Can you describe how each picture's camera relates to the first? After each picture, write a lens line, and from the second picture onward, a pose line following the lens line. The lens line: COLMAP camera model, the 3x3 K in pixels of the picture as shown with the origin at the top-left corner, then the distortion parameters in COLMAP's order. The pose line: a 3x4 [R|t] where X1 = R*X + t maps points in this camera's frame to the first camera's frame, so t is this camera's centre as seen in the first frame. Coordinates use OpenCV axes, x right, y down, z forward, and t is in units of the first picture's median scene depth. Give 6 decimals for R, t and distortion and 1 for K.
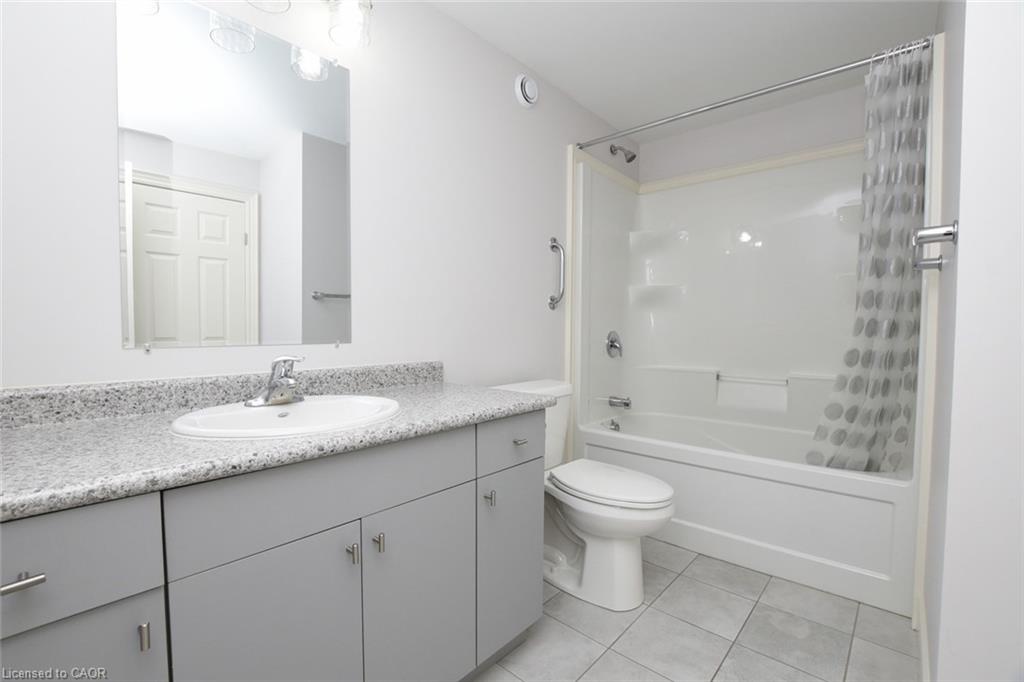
lens RADIAL K [[470.6, 0, 509.5], [0, 470.6, 341.2], [0, 0, 1]] dist [-0.033591, 0.007001]
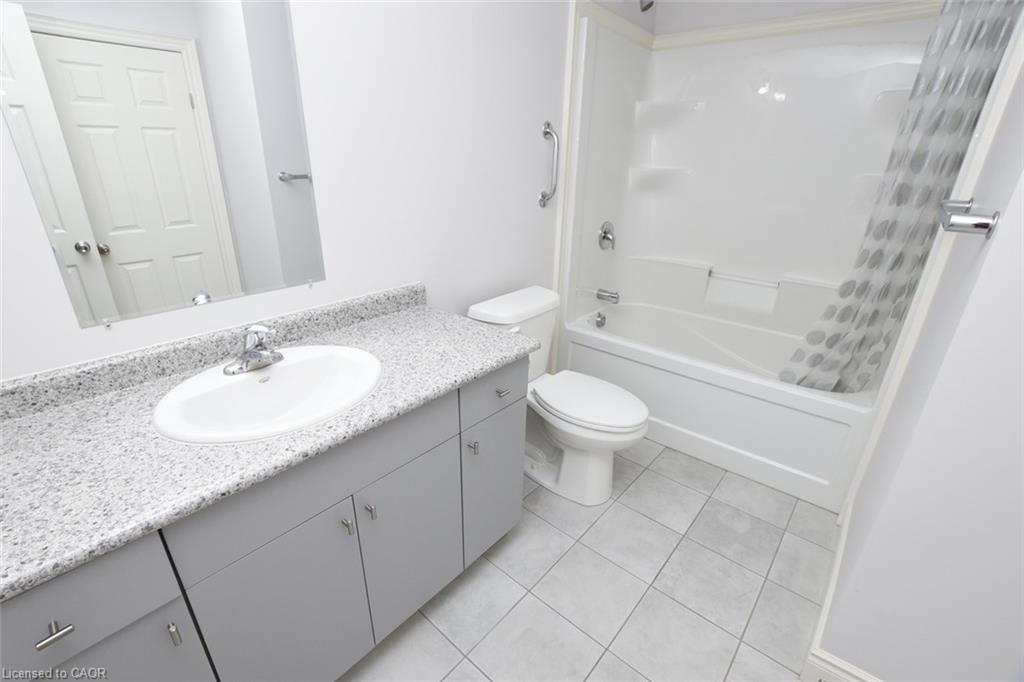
lens RADIAL K [[470.6, 0, 509.5], [0, 470.6, 341.2], [0, 0, 1]] dist [-0.033591, 0.007001]
pose [[0.999787, 0.006656, 0.019546, 0.013463], [-0.013227, 0.933346, 0.358735, -0.210079], [-0.015856, -0.358917, 0.933235, 0.068486]]
